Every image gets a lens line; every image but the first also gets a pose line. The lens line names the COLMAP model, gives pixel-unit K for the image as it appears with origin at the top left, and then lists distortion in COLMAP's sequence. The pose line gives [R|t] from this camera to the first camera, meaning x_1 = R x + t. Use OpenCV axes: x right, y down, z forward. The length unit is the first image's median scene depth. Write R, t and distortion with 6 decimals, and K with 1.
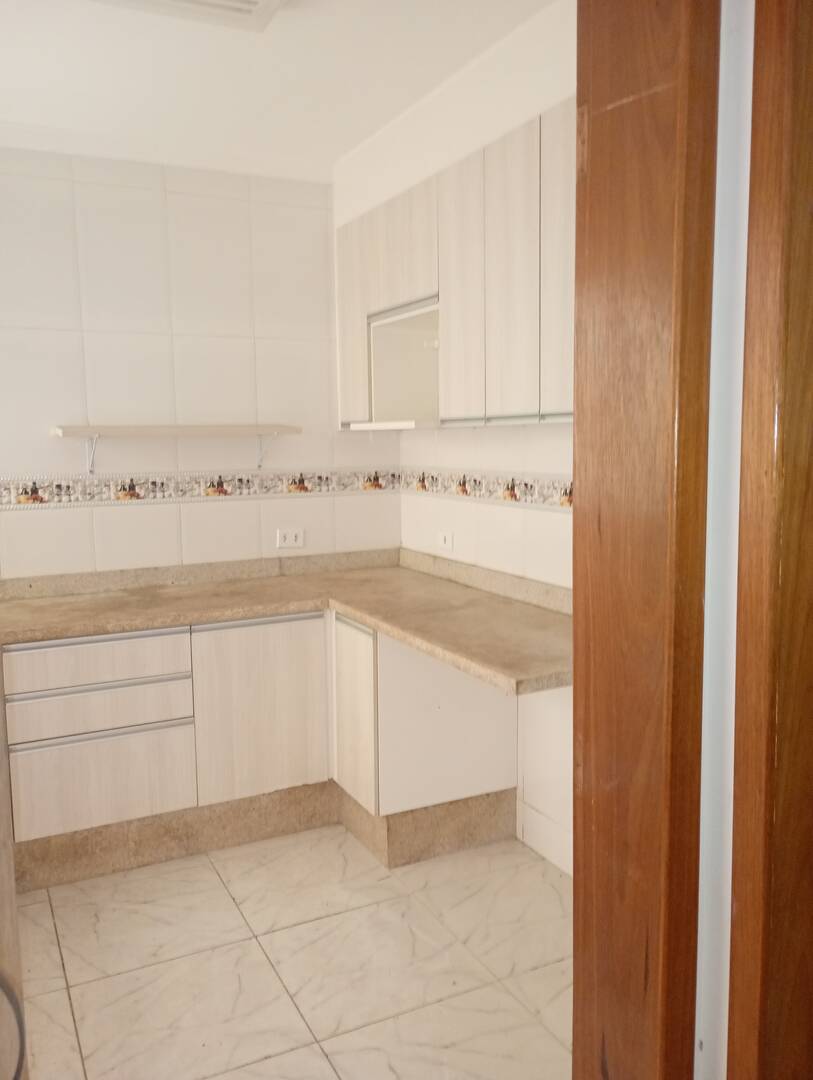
lens RADIAL K [[900.9, 0, 415.3], [0, 900.9, 536.5], [0, 0, 1]] dist [0.069840, -0.099040]
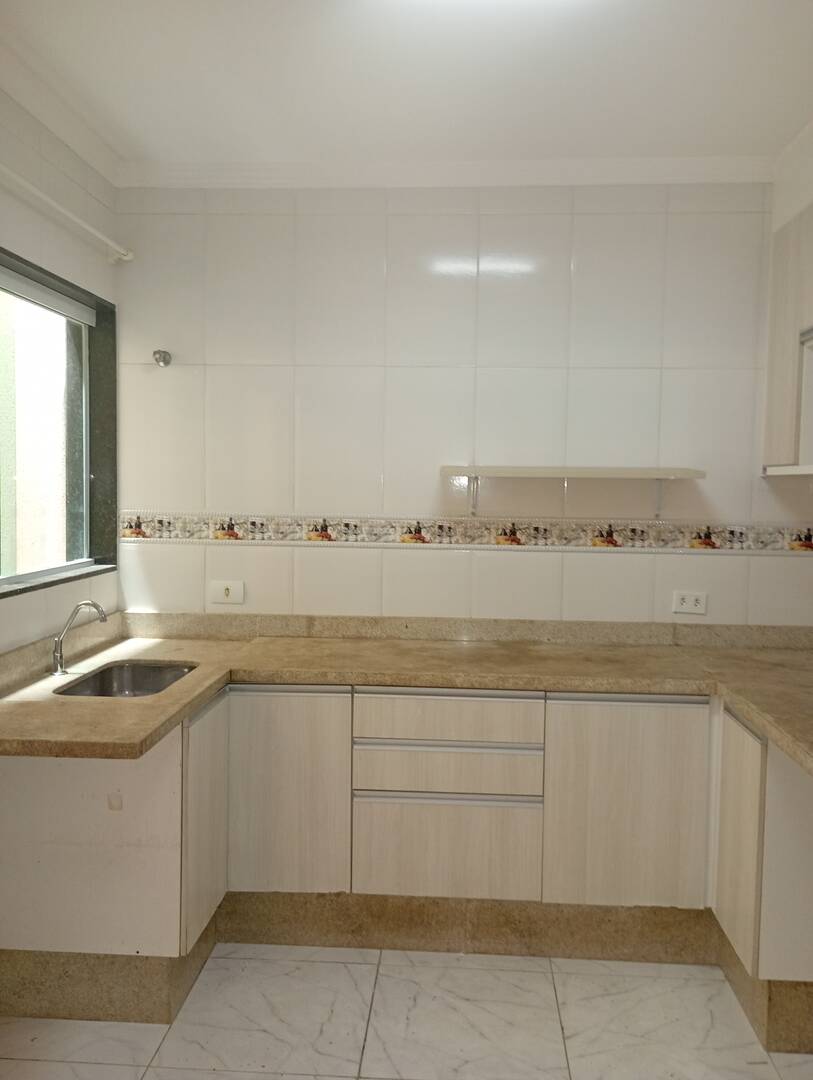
lens RADIAL K [[900.9, 0, 415.3], [0, 900.9, 536.5], [0, 0, 1]] dist [0.069840, -0.099040]
pose [[0.865756, 0.056148, -0.497306, 0.067322], [-0.082962, 0.996040, -0.031971, -0.012734], [0.493542, 0.068937, 0.866986, 0.158884]]
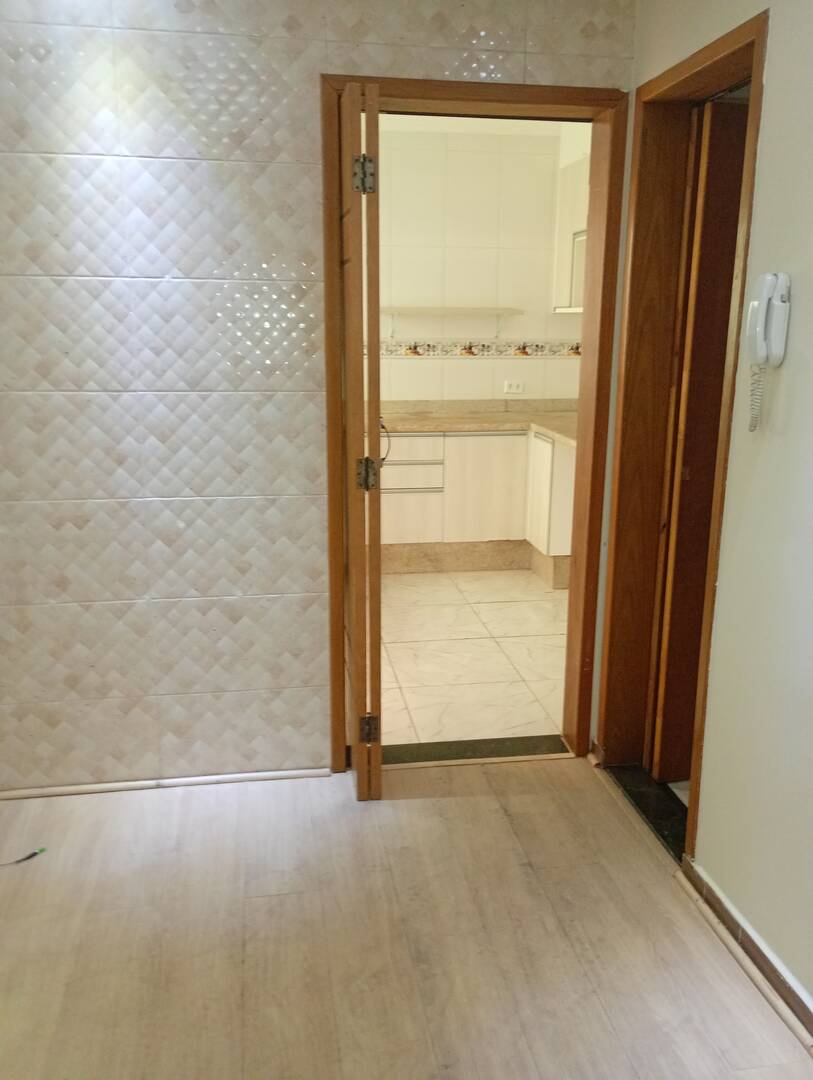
lens RADIAL K [[915.6, 0, 413.9], [0, 915.6, 535.3], [0, 0, 1]] dist [0.065831, -0.090200]
pose [[0.953682, 0.088901, -0.287379, 0.188517], [-0.053636, 0.990278, 0.128348, 0.069248], [0.295995, -0.106990, 0.949179, -0.601354]]
